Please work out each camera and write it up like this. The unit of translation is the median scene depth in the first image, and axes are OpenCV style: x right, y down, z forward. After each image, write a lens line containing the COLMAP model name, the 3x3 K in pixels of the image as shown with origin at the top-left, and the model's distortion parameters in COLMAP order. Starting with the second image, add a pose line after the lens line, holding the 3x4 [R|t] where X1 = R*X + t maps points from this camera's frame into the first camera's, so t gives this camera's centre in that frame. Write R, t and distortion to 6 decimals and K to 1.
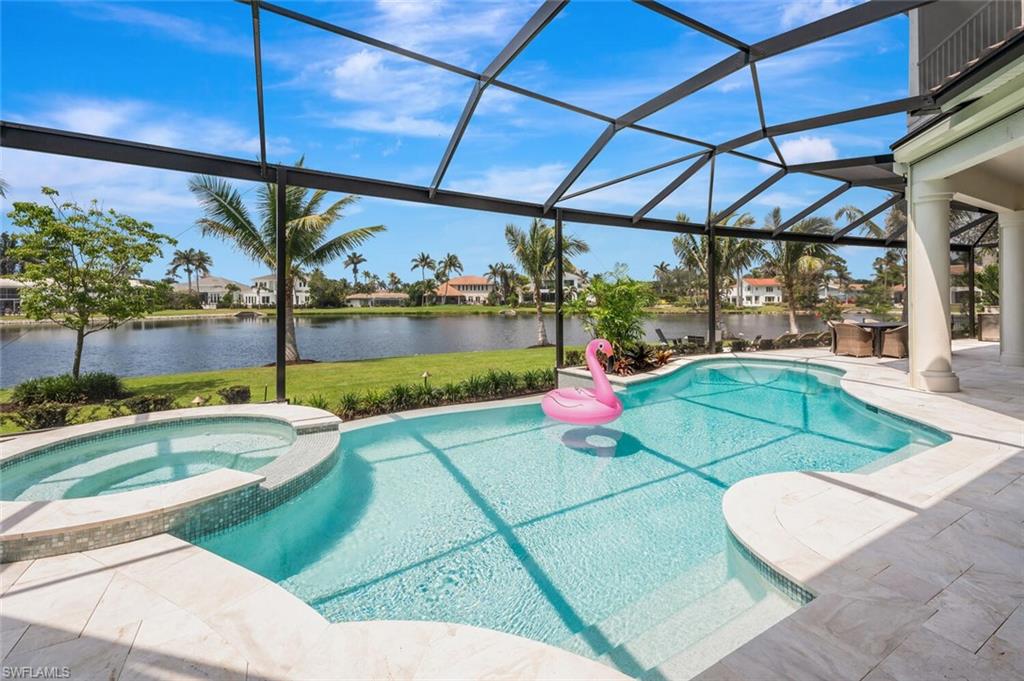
lens RADIAL K [[424.3, 0, 531.9], [0, 424.3, 308.1], [0, 0, 1]] dist [0.000154, 0.000110]
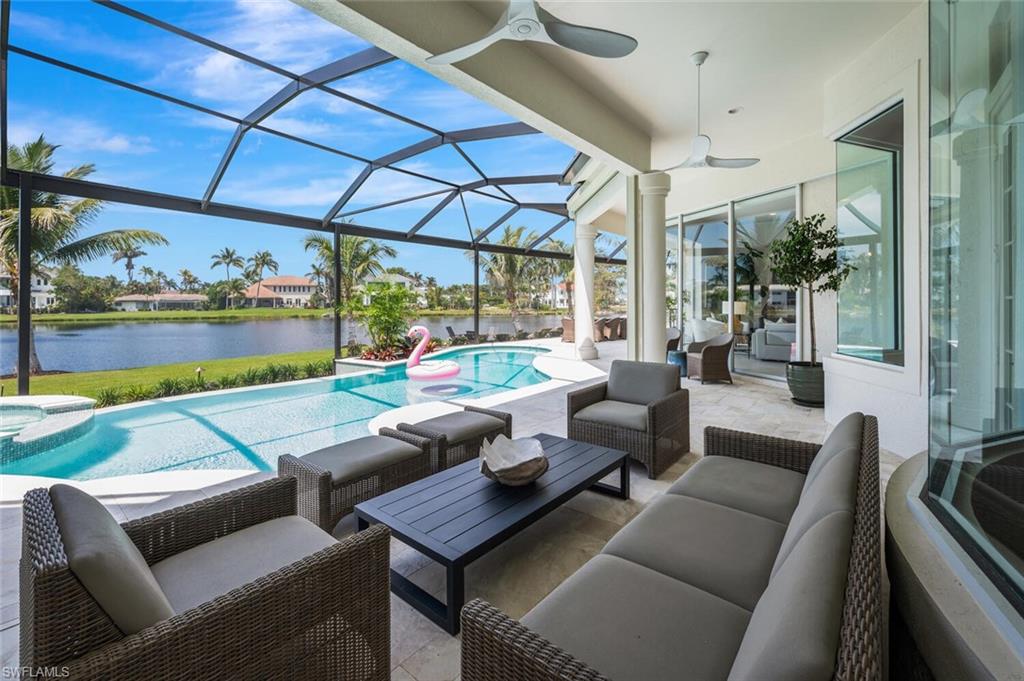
lens RADIAL K [[424.3, 0, 522.6], [0, 424.3, 305.3], [0, 0, 1]] dist [0.000154, 0.000110]
pose [[0.938711, -0.001723, 0.344702, 0.019222], [0.006194, 0.999910, -0.011871, 0.001318], [-0.344650, 0.013279, 0.938637, -0.038826]]
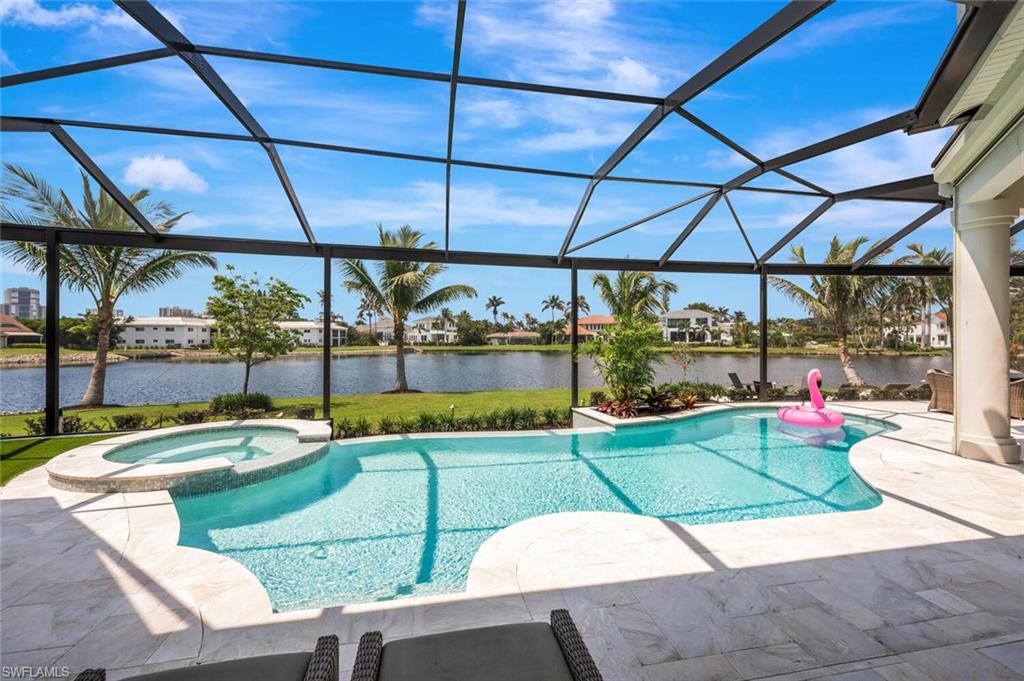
lens RADIAL K [[424.3, 0, 523.8], [0, 424.3, 346.9], [0, 0, 1]] dist [0.000154, 0.000110]
pose [[0.943027, 0.008361, -0.332611, 0.040711], [-0.008145, 0.999965, 0.002045, -0.001719], [0.332616, 0.000781, 0.943062, -0.006427]]
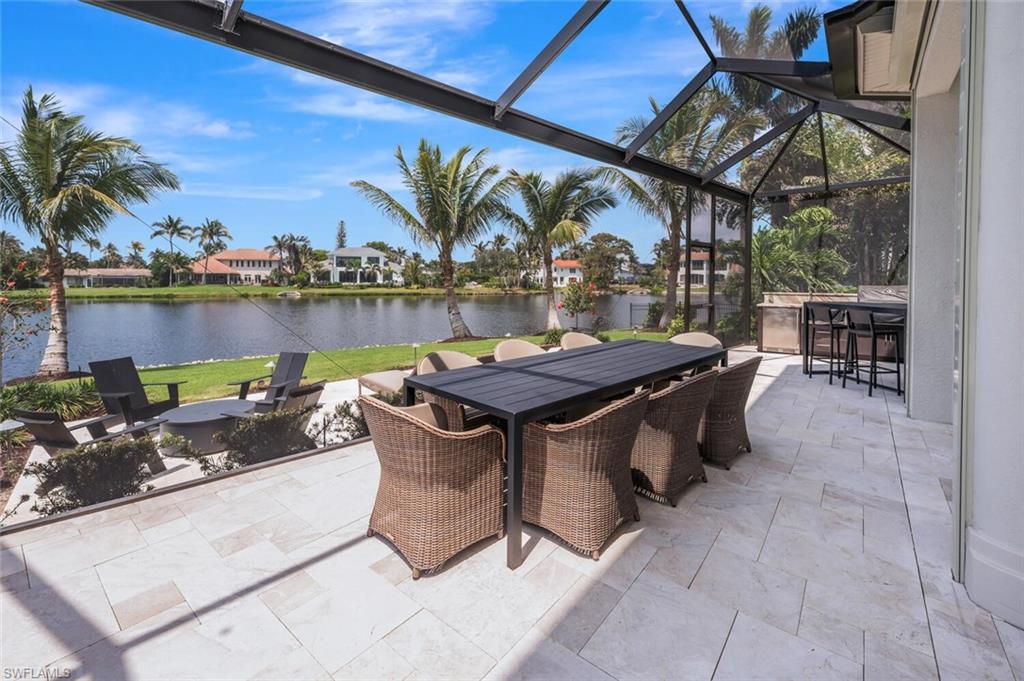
lens RADIAL K [[416.5, 0, 540.1], [0, 416.5, 293.2], [0, 0, 1]] dist [-0.005396, -0.001729]
pose [[0.922242, -0.006091, 0.386565, 0.104190], [0.001366, 0.999921, 0.012496, -0.002482], [-0.386611, -0.010996, 0.922178, 0.112043]]
